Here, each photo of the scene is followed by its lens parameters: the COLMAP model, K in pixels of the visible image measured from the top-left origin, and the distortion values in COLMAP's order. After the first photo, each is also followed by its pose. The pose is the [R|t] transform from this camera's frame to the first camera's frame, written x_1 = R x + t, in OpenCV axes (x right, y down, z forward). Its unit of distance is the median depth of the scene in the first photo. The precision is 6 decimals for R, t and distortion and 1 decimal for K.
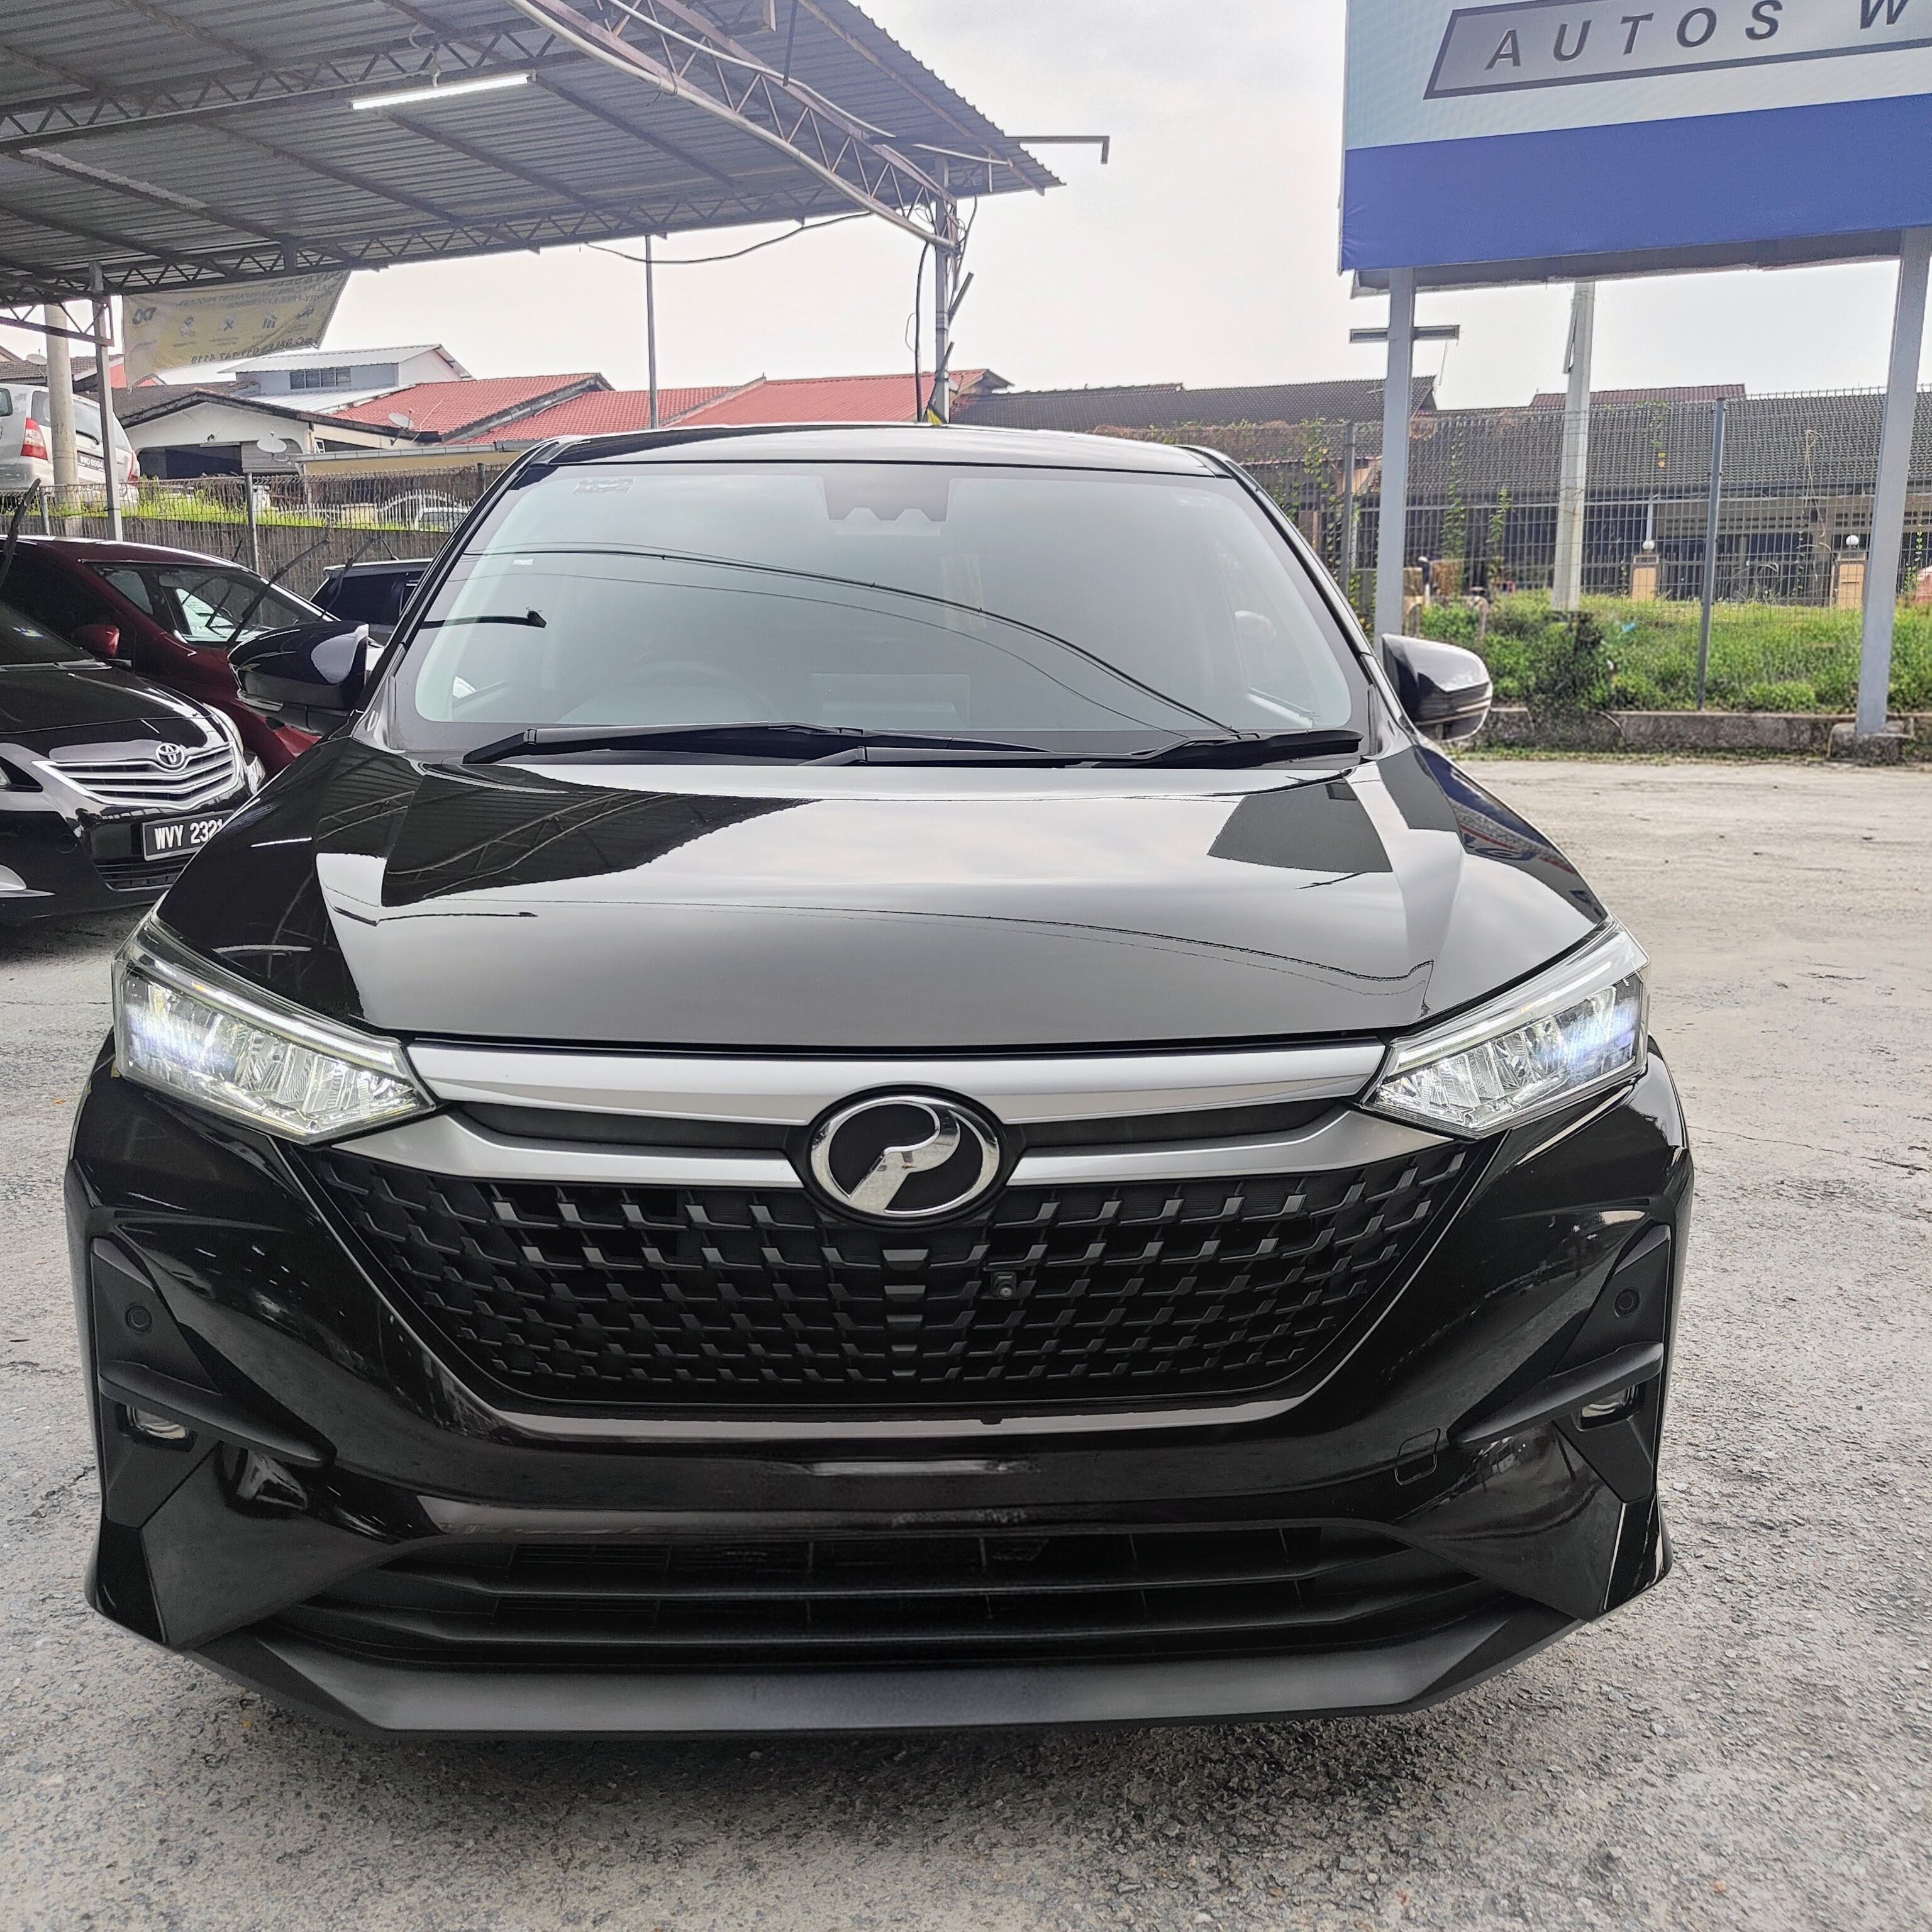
lens RADIAL K [[1797.4, 0, 966.0], [0, 1797.4, 966.0], [0, 0, 1]] dist [0.004911, 0.018633]
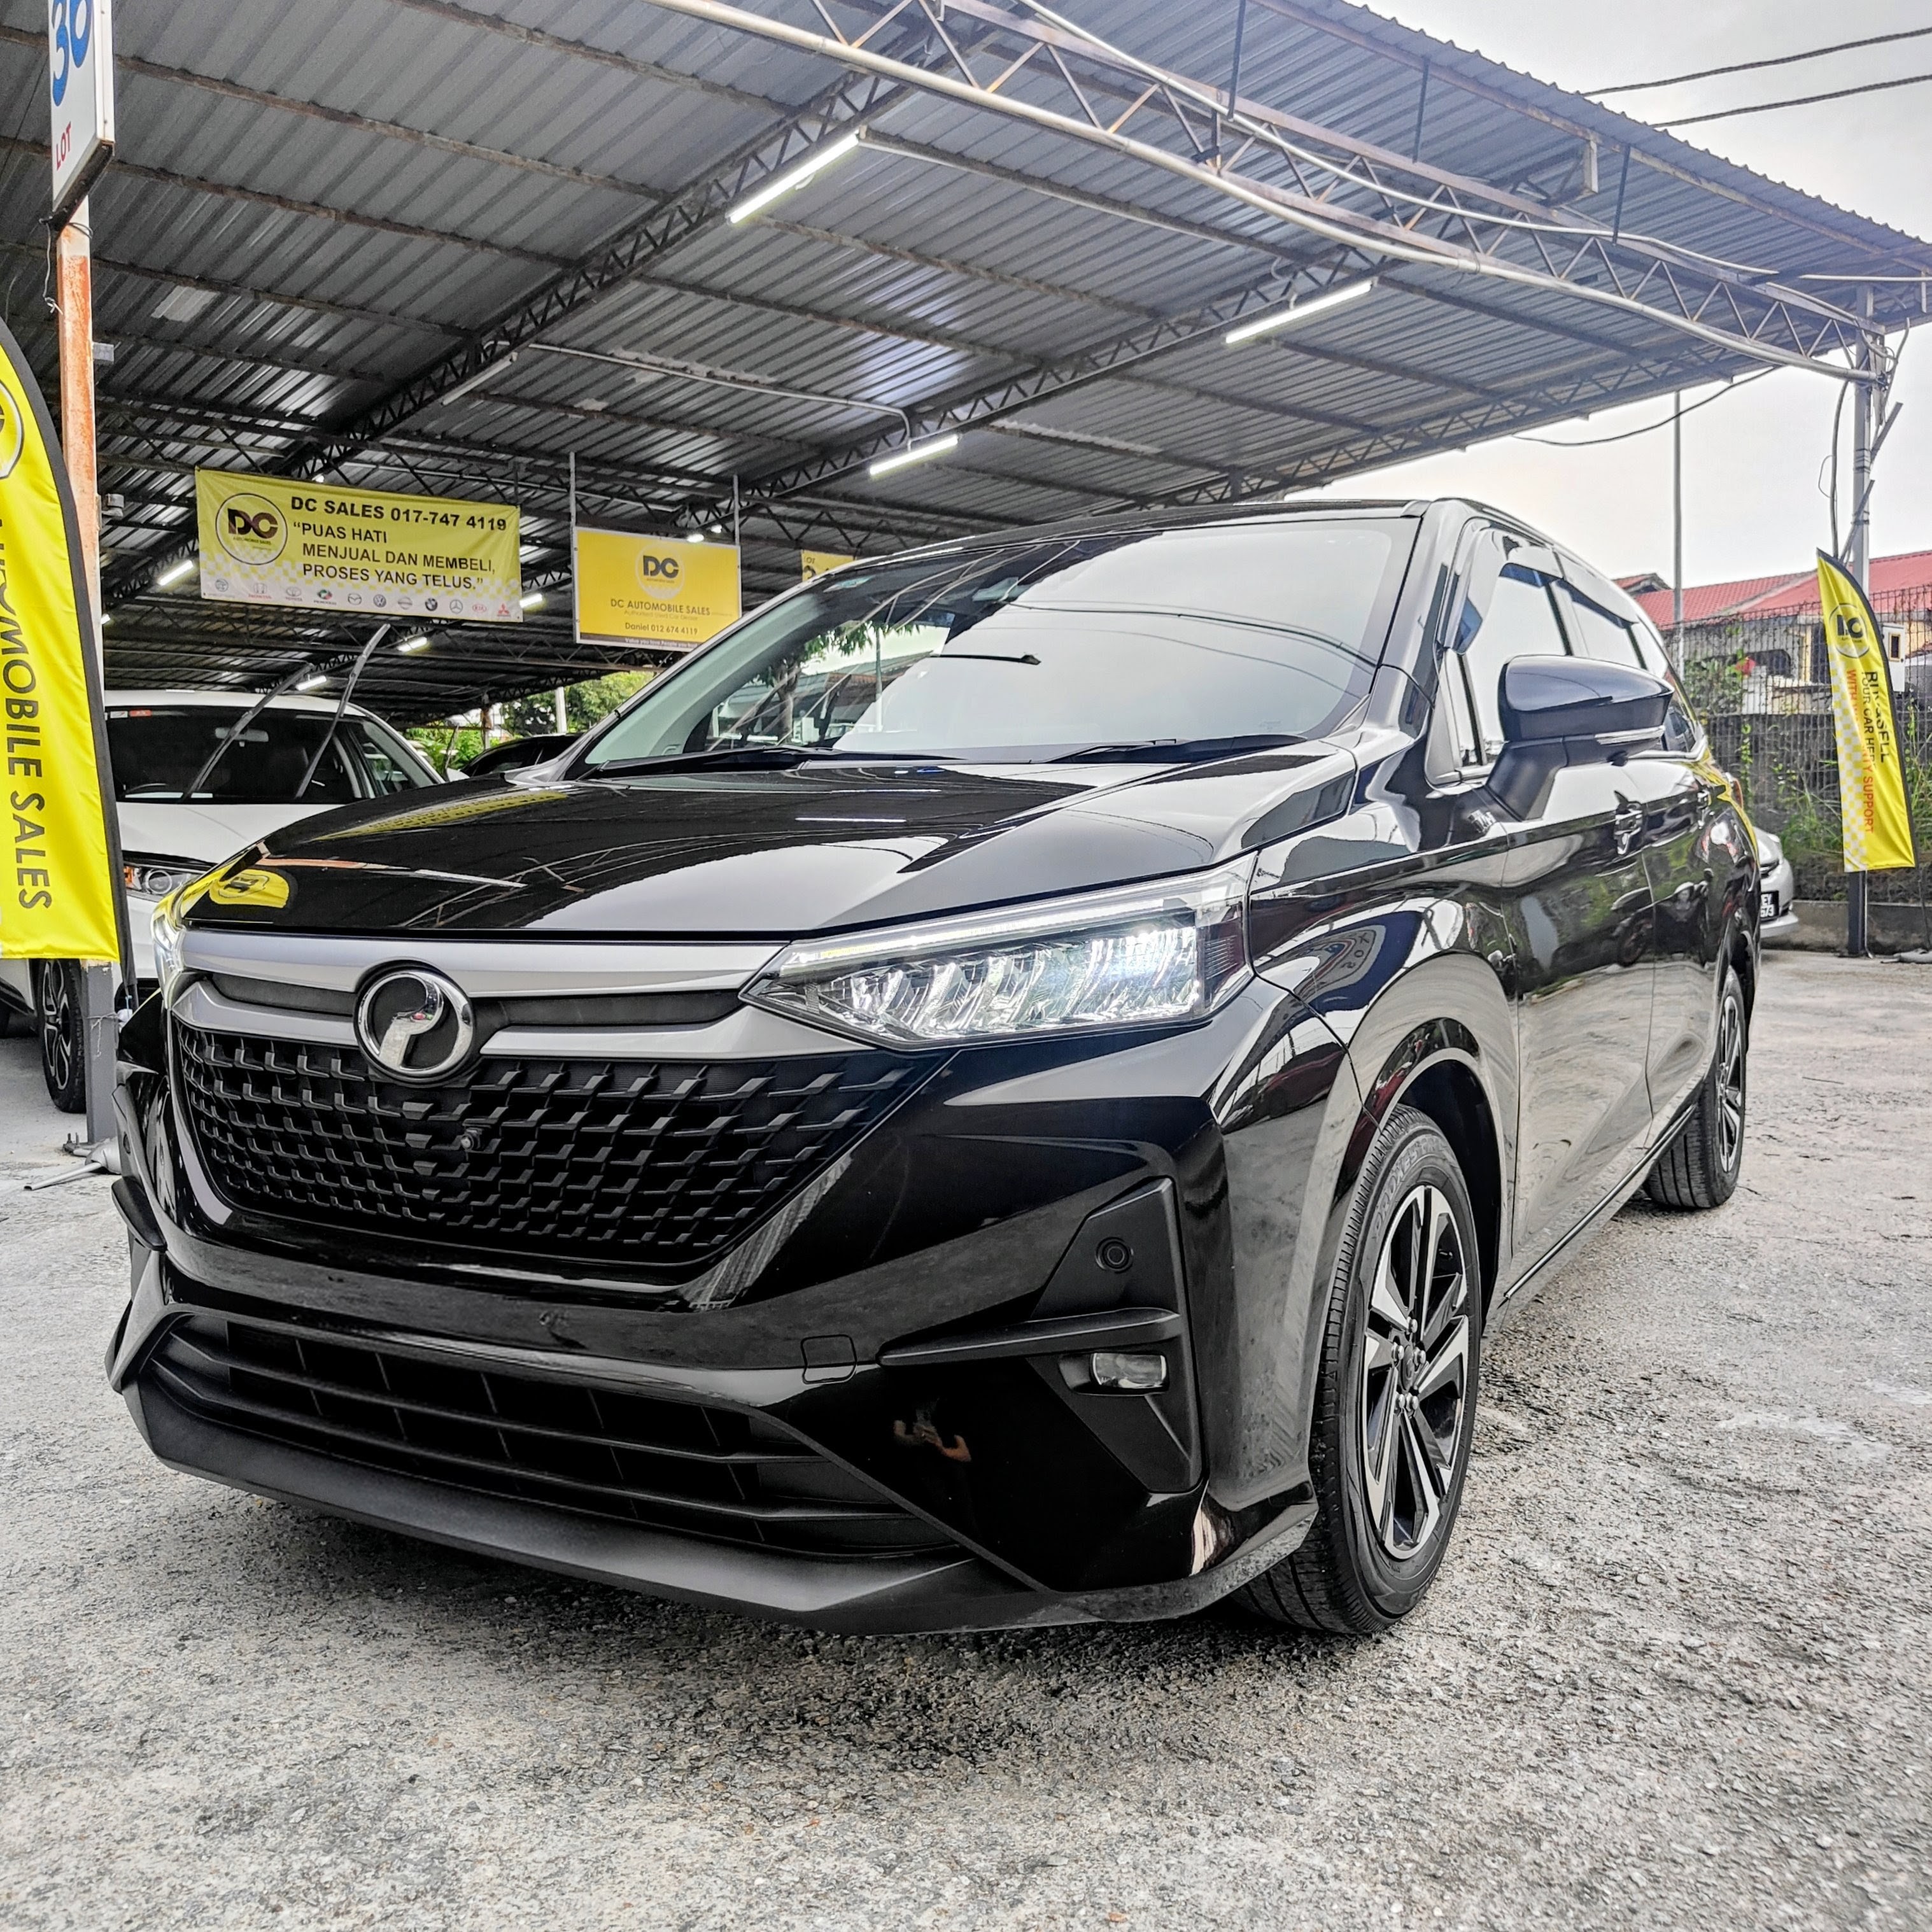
lens RADIAL K [[1818.5, 0, 951.2], [0, 1818.5, 972.6], [0, 0, 1]] dist [-0.006271, 0.020141]
pose [[0.837947, 0.021860, -0.545314, 0.128207], [-0.083391, 0.992592, -0.088352, 0.020641], [0.539344, 0.119509, 0.833562, 0.023581]]
